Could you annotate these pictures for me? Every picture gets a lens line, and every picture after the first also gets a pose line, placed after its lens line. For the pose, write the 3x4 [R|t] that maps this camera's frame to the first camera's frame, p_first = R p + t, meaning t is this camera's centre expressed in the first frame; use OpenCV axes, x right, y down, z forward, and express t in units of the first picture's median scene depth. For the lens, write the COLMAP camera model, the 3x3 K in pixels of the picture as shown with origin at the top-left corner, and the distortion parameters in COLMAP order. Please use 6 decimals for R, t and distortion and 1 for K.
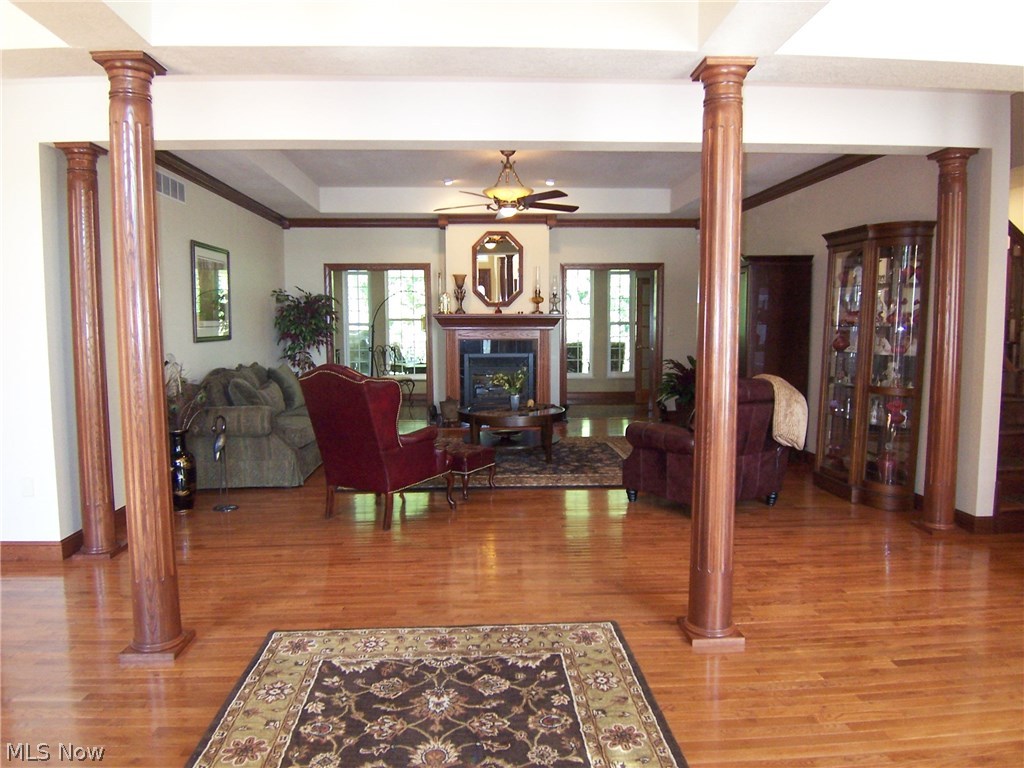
lens RADIAL K [[687.2, 0, 507.9], [0, 687.2, 383.6], [0, 0, 1]] dist [-0.029384, -0.007574]
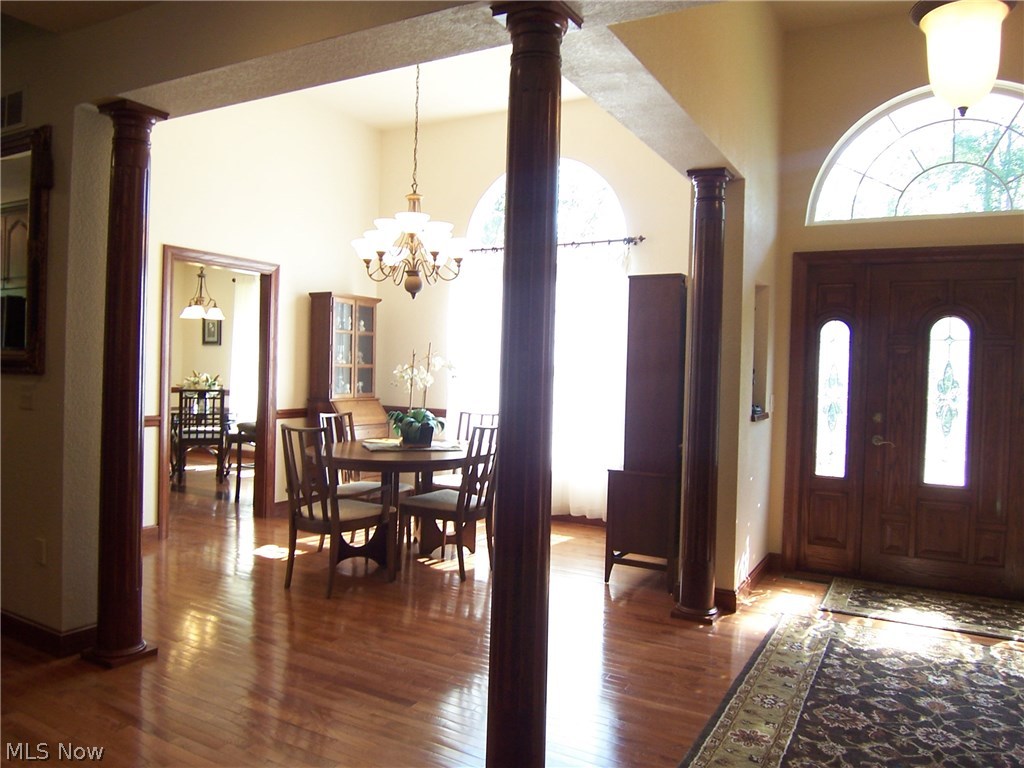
lens RADIAL K [[758.9, 0, 505.7], [0, 758.9, 379.9], [0, 0, 1]] dist [-0.028149, -0.020738]
pose [[-0.840307, -0.027946, 0.541390, -0.123009], [0.021087, 0.996230, 0.084154, -0.150898], [-0.541700, 0.082131, -0.836550, 1.902572]]
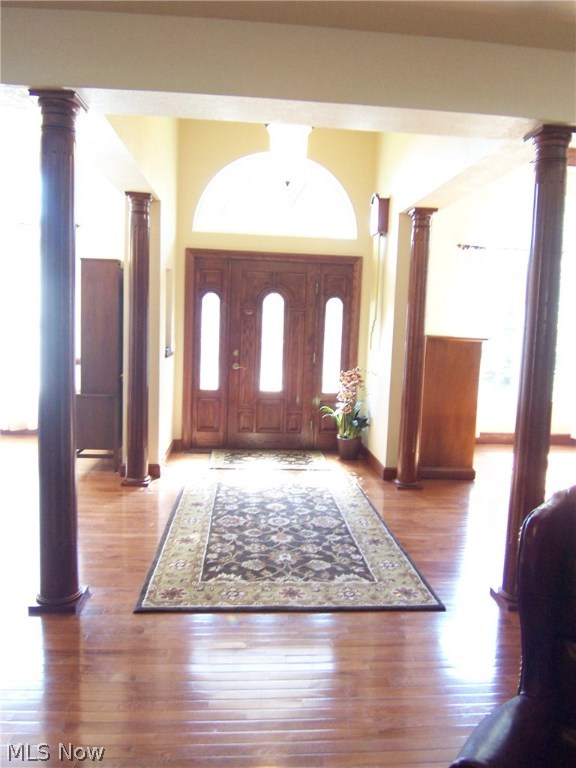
lens RADIAL K [[569.1, 0, 294.9], [0, 569.1, 379.6], [0, 0, 1]] dist [-0.028149, -0.020738]
pose [[-0.999053, -0.028991, -0.032453, -0.063773], [-0.034476, 0.982364, 0.183775, -0.211704], [0.026553, 0.184719, -0.982433, 2.190319]]
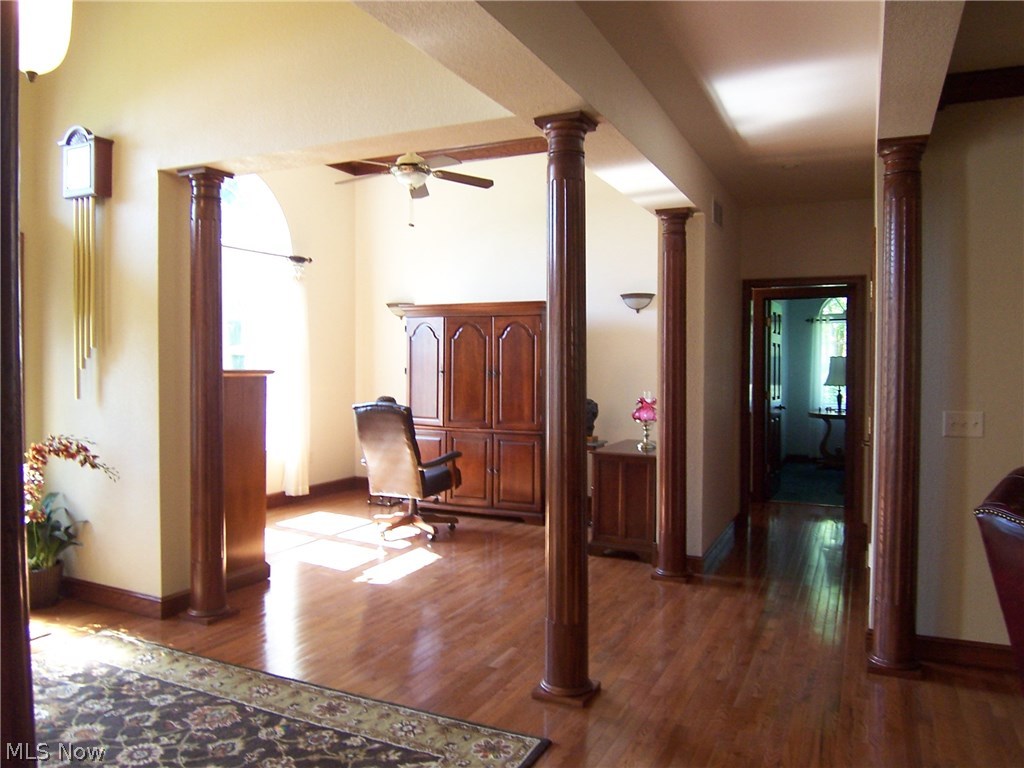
lens RADIAL K [[758.9, 0, 504.5], [0, 758.9, 388.7], [0, 0, 1]] dist [-0.028149, -0.020738]
pose [[-0.484157, 0.031394, -0.874418, 0.559413], [-0.079481, 0.993646, 0.079683, -0.159001], [0.871363, 0.108079, -0.478586, 1.591617]]
